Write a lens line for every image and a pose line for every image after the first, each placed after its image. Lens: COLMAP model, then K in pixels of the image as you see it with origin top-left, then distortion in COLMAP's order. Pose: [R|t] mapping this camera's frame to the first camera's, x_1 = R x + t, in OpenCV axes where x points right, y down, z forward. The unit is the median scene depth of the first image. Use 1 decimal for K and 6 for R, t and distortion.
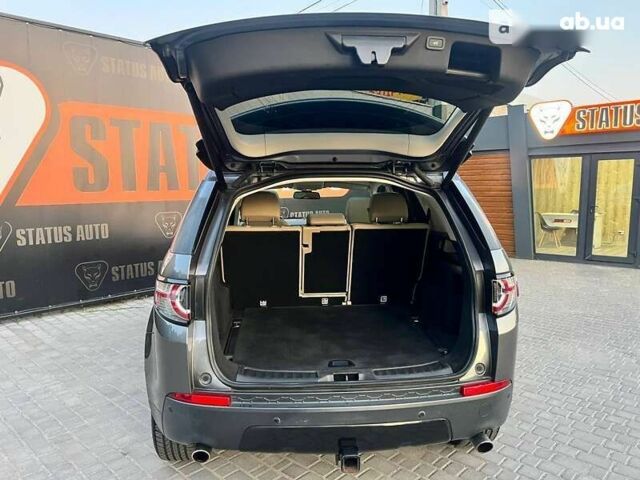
lens RADIAL K [[476.7, 0, 321.6], [0, 476.7, 241.9], [0, 0, 1]] dist [0.045275, -0.060307]
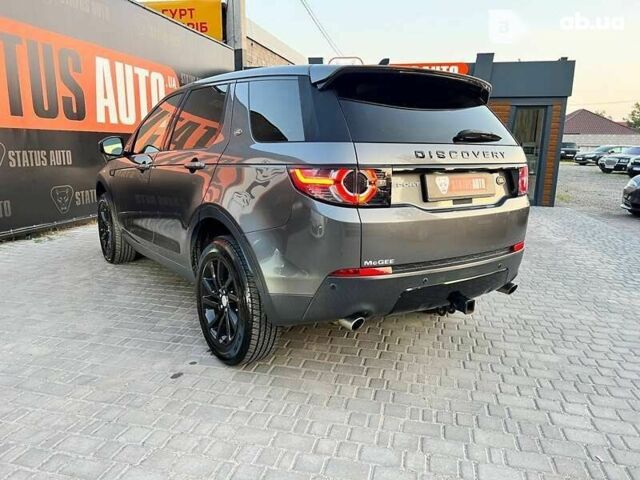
lens RADIAL K [[478.2, 0, 320.0], [0, 478.2, 240.0], [0, 0, 1]] dist [0.039888, -0.048530]
pose [[0.866395, -0.077036, 0.493382, -0.291335], [0.033430, 0.994760, 0.096616, 0.046050], [-0.498239, -0.067214, 0.864430, 0.029796]]
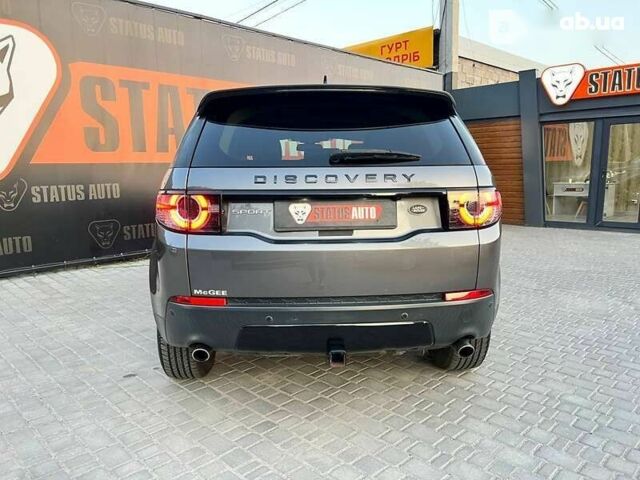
lens RADIAL K [[478.2, 0, 320.0], [0, 478.2, 240.0], [0, 0, 1]] dist [0.039888, -0.048530]
pose [[0.999537, -0.000294, -0.030428, 0.017057], [0.001365, 0.999380, 0.035179, 0.049754], [0.030399, -0.035204, 0.998918, -0.021111]]
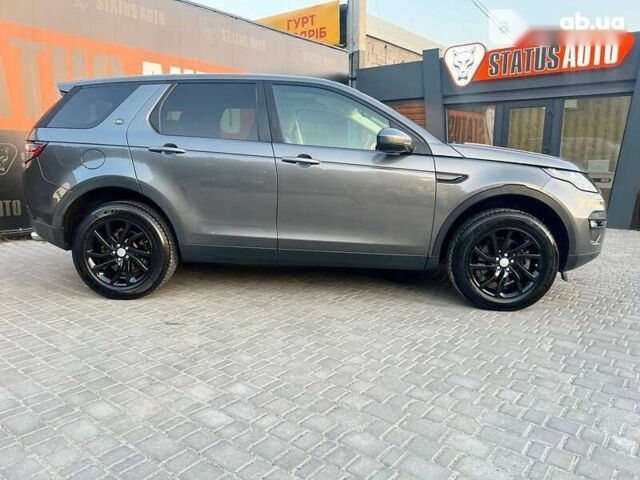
lens RADIAL K [[478.2, 0, 320.0], [0, 478.2, 240.0], [0, 0, 1]] dist [0.039888, -0.048530]
pose [[0.995653, -0.000732, 0.093138, 0.182623], [-0.004212, 0.998592, 0.052876, 0.066115], [-0.093046, -0.053038, 0.994248, 0.123735]]
